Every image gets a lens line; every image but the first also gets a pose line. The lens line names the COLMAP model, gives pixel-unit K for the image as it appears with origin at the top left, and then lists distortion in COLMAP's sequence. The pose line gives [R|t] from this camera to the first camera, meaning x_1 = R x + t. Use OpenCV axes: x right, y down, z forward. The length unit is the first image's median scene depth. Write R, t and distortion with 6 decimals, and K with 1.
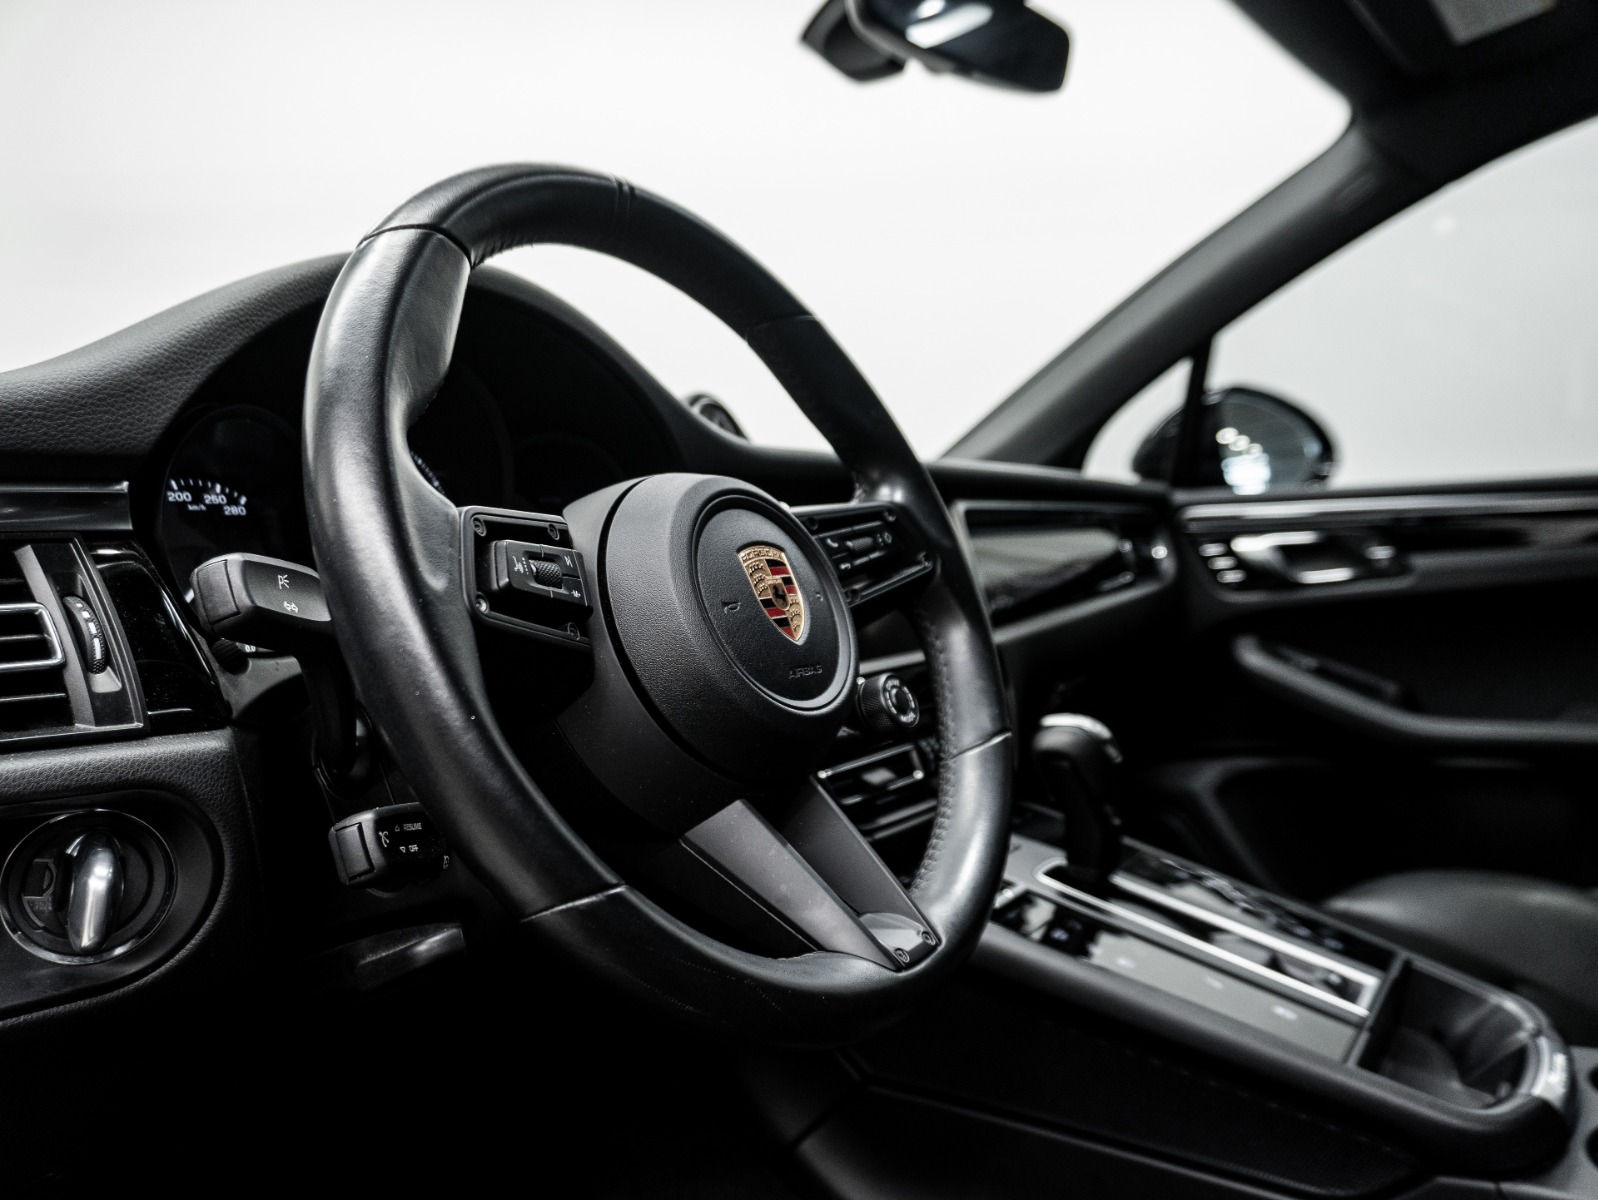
lens RADIAL K [[1210.9, 0, 799.0], [0, 1210.9, 600.0], [0, 0, 1]] dist [0.004185, -0.007267]
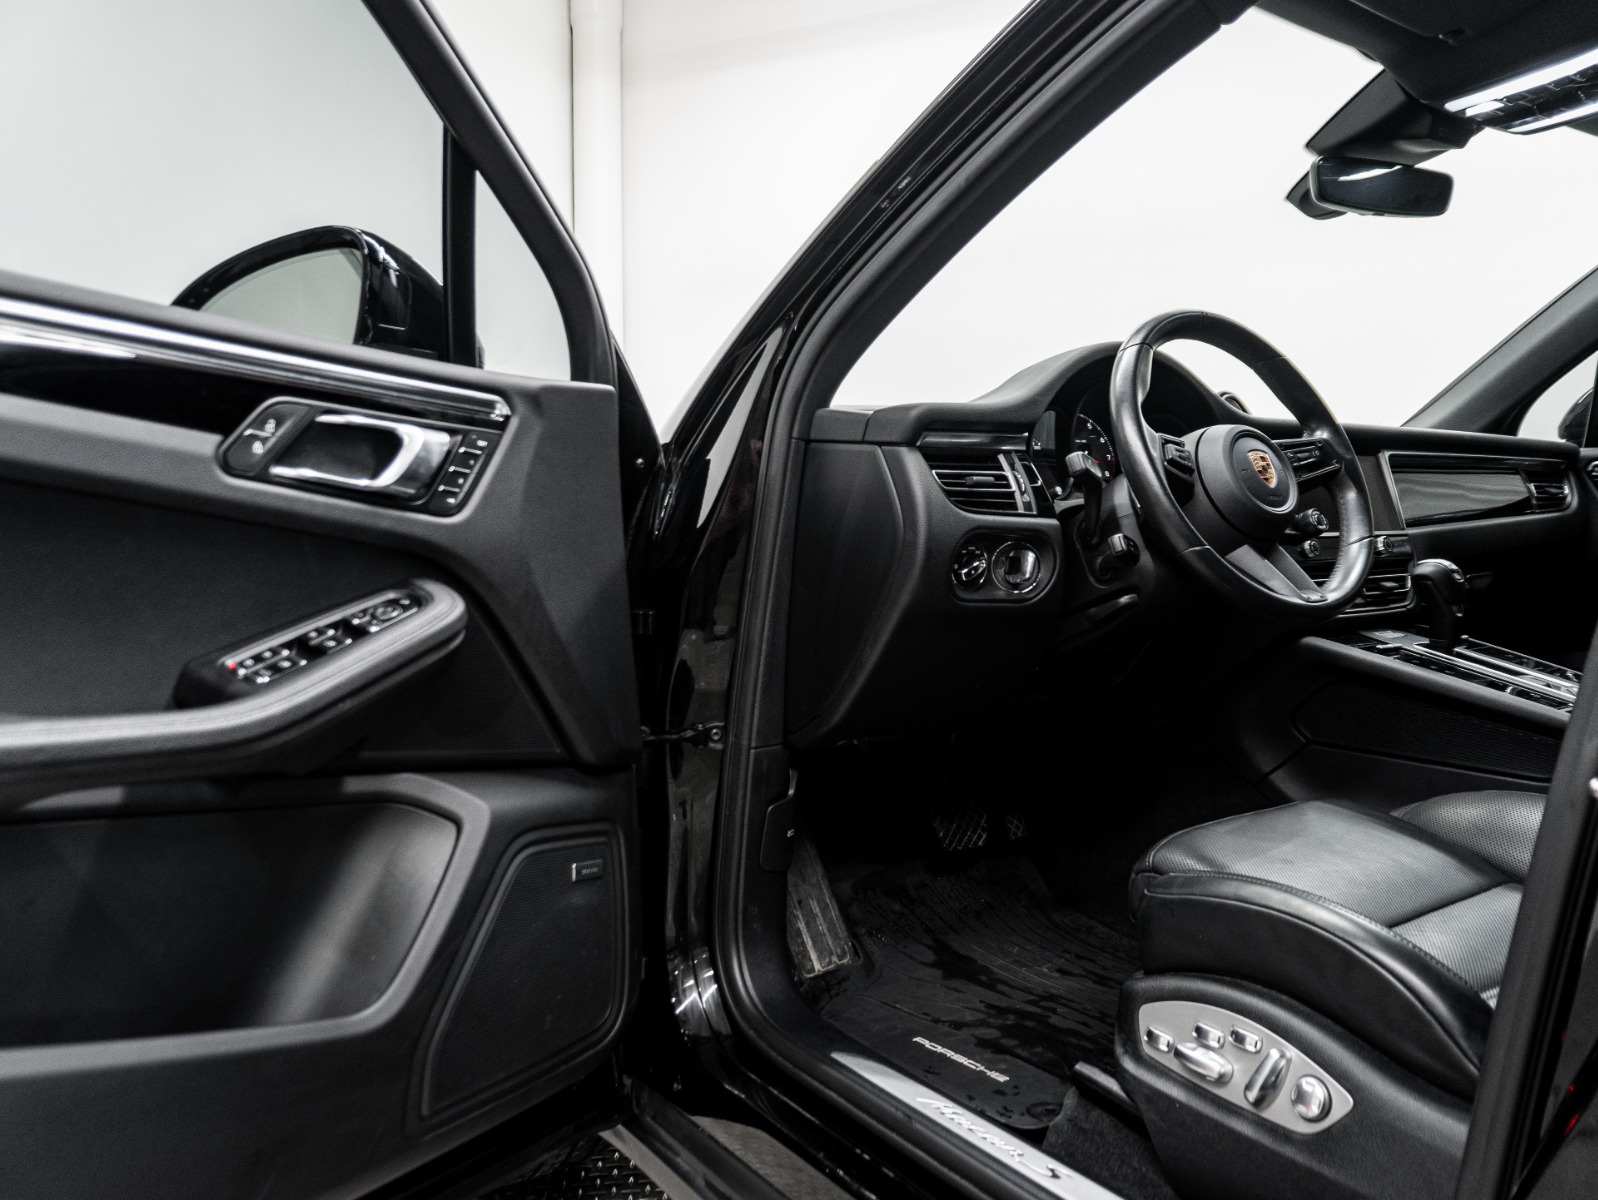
lens RADIAL K [[1204.6, 0, 799.0], [0, 1204.6, 600.0], [0, 0, 1]] dist [-0.010227, -0.009424]
pose [[0.923886, 0.020593, -0.382114, 0.045684], [-0.019572, 0.999787, 0.006558, 0.243899], [0.382167, 0.001420, 0.924092, -1.548768]]
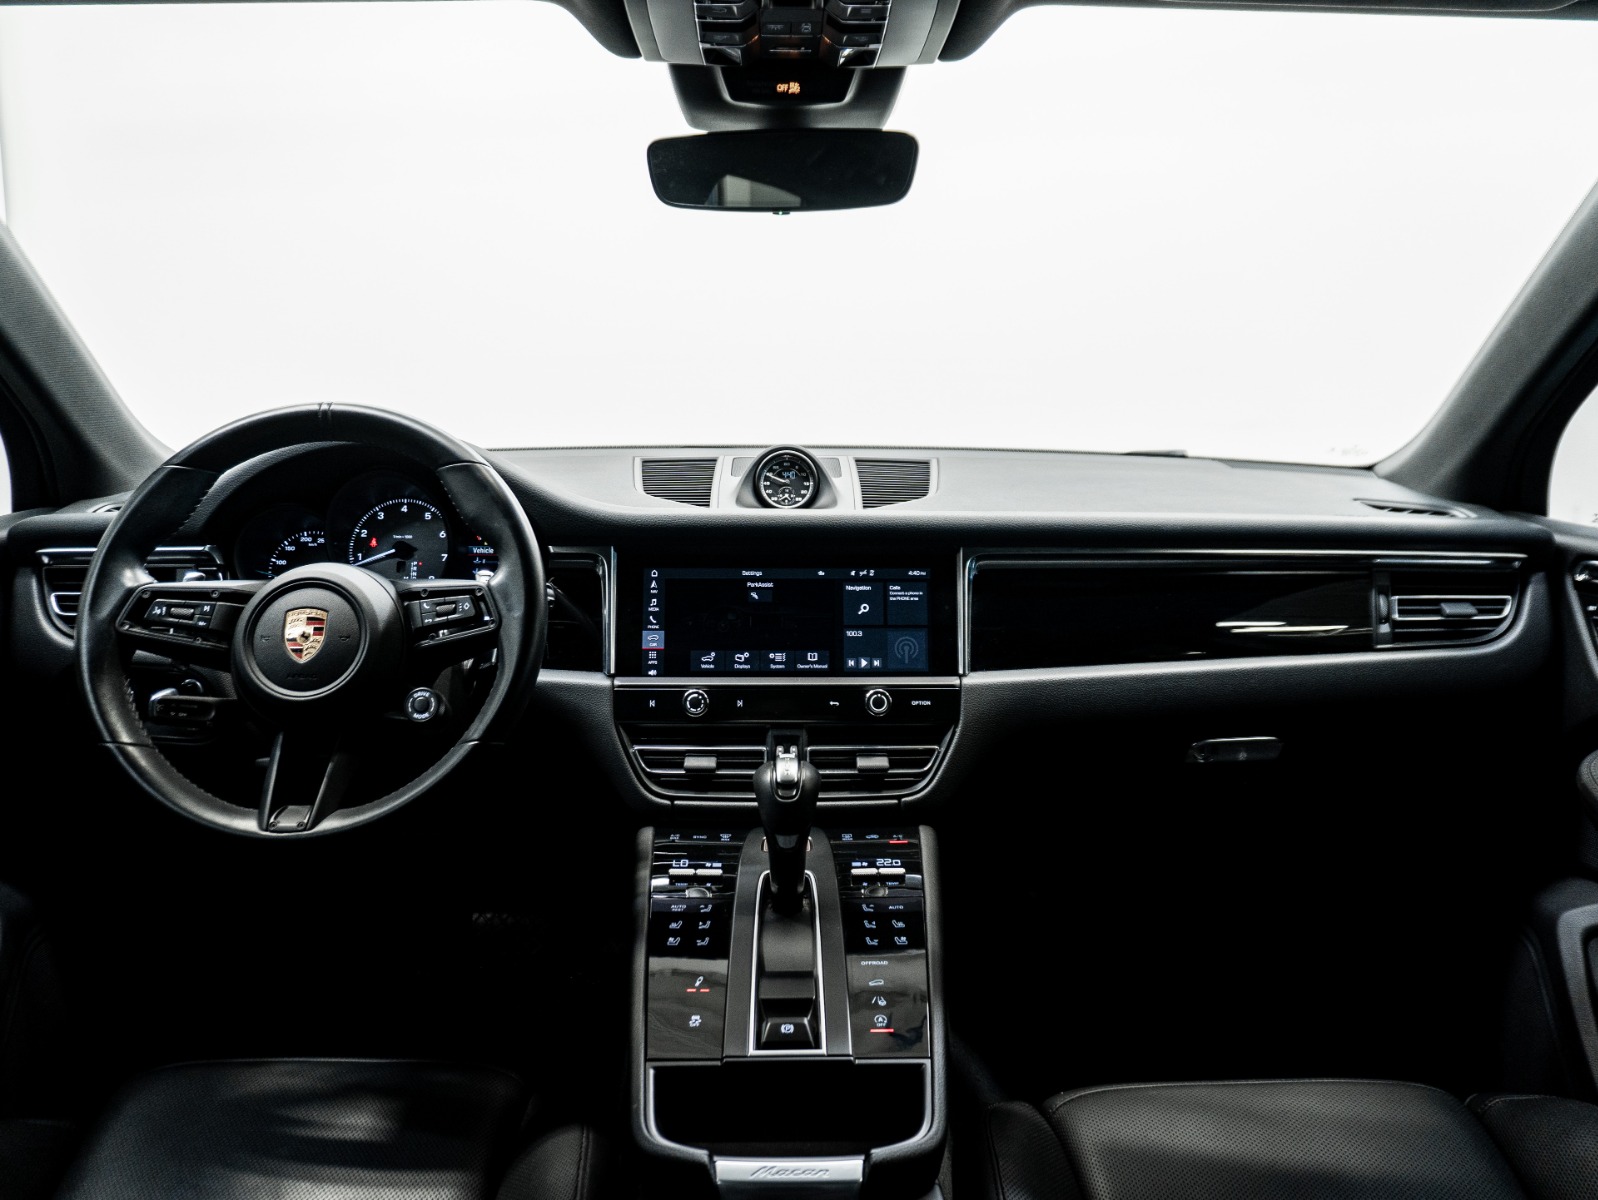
lens RADIAL K [[1183.3, 0, 797.7], [0, 1183.3, 620.8], [0, 0, 1]] dist [-0.032799, -0.002571]
pose [[0.575606, 0.168236, -0.800234, 1.695415], [-0.068201, 0.985075, 0.158039, -0.331628], [0.814878, -0.036391, 0.578489, 0.484060]]
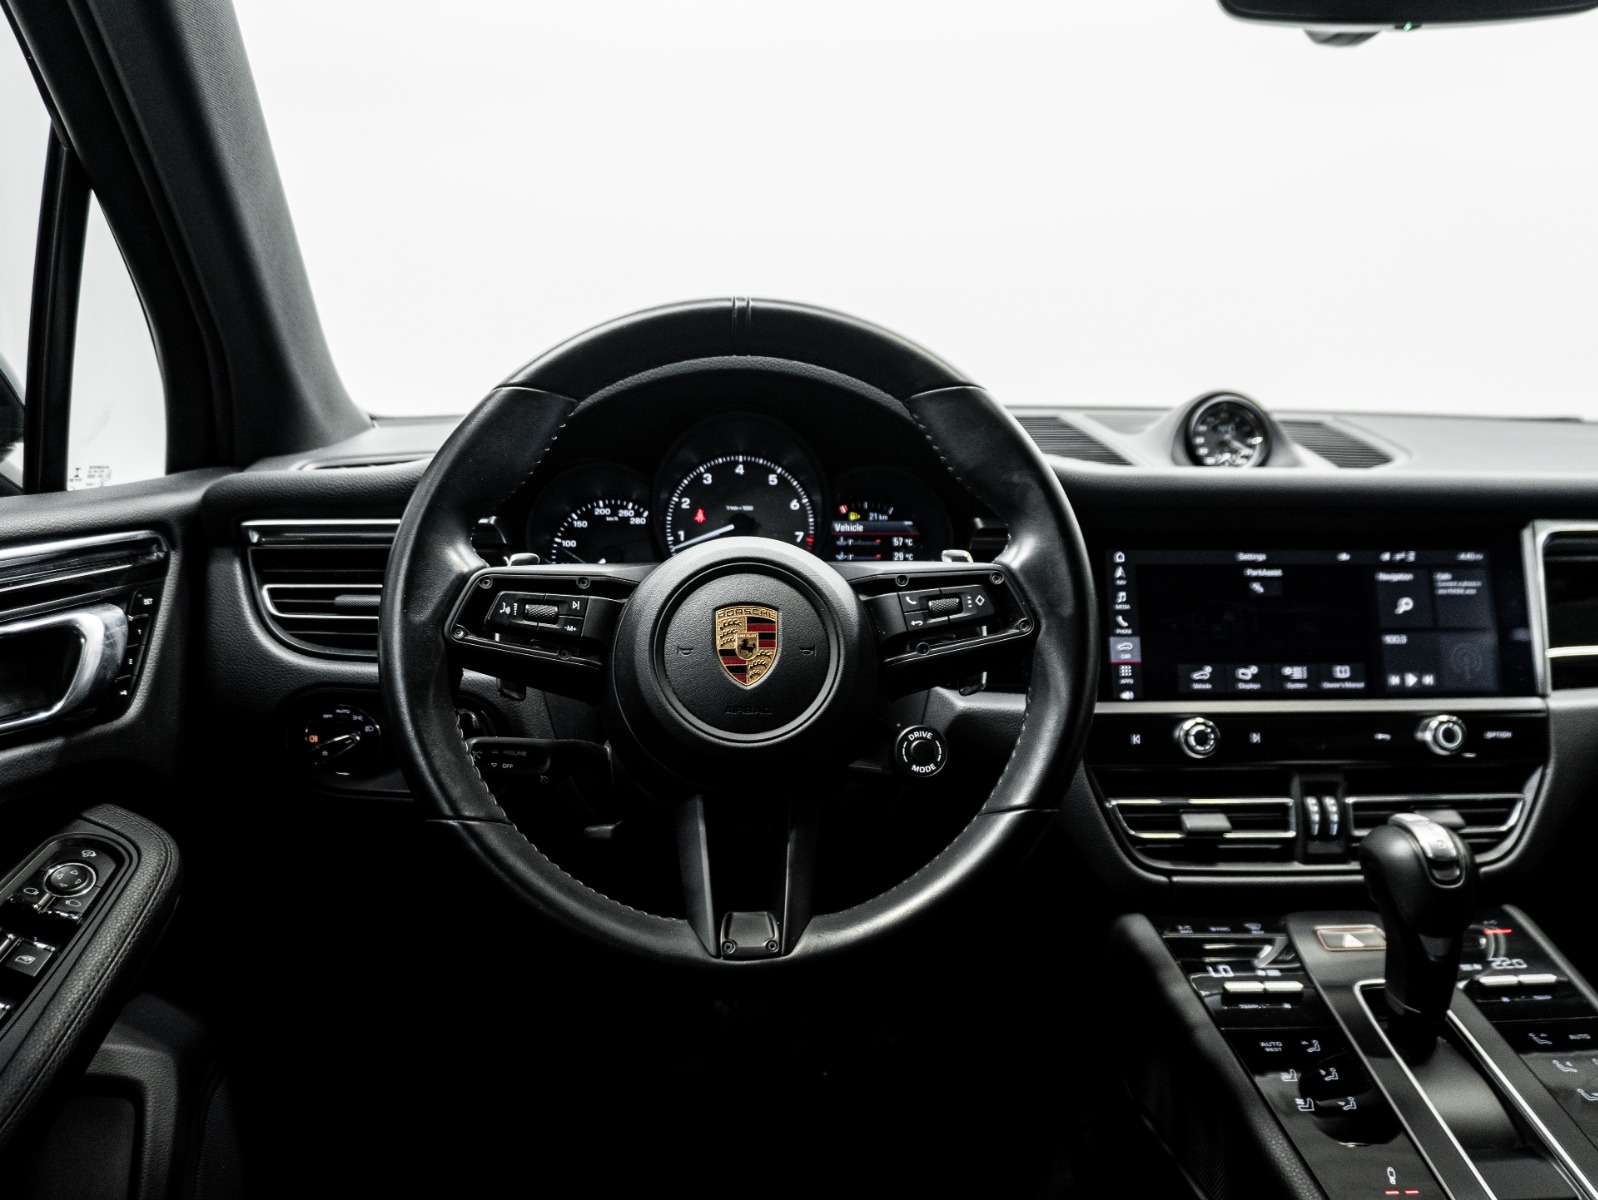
lens RADIAL K [[1204.6, 0, 799.0], [0, 1204.6, 600.0], [0, 0, 1]] dist [-0.010227, -0.009424]
pose [[0.609438, 0.148341, -0.778833, 0.858754], [-0.071067, 0.988607, 0.132685, -0.194058], [0.789642, -0.025514, 0.613037, 0.241366]]
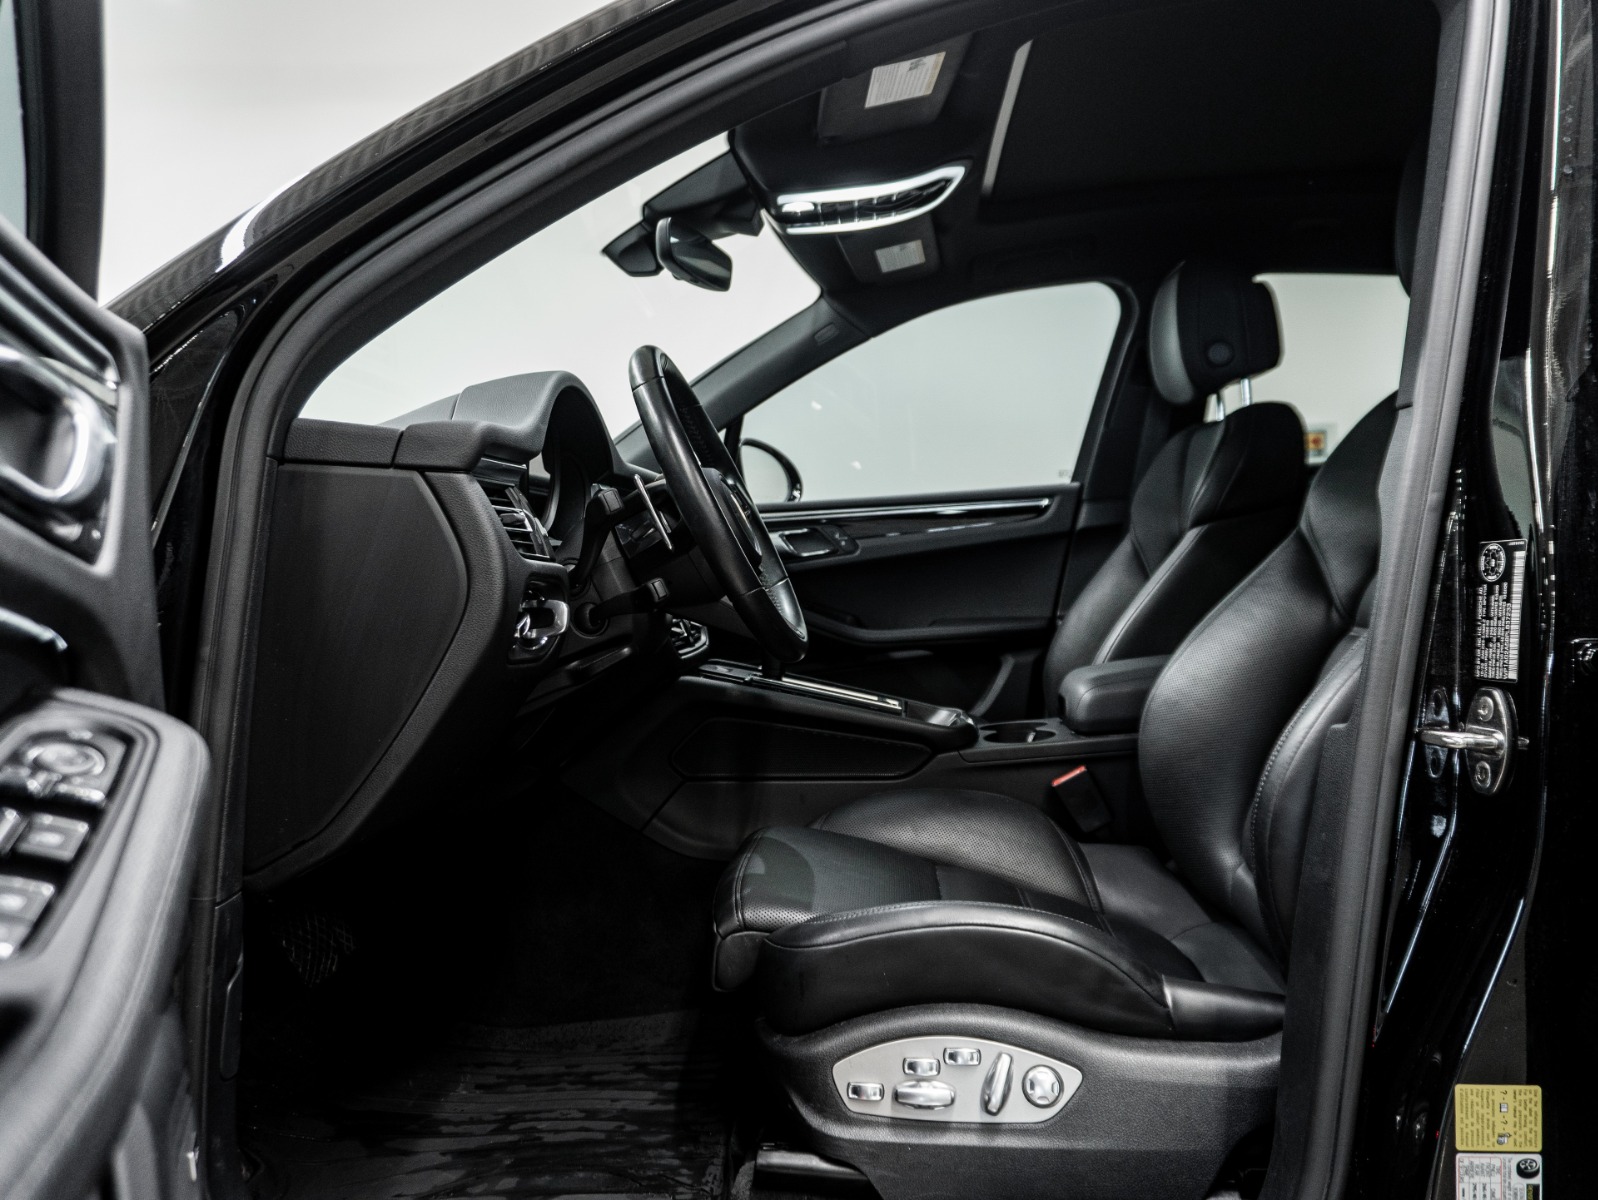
lens RADIAL K [[1204.6, 0, 799.0], [0, 1204.6, 600.0], [0, 0, 1]] dist [-0.010227, -0.009424]
pose [[0.872334, -0.033797, 0.487742, -1.051651], [0.052478, 0.998317, -0.024680, 0.226301], [-0.486087, 0.047125, 0.872639, -1.193708]]
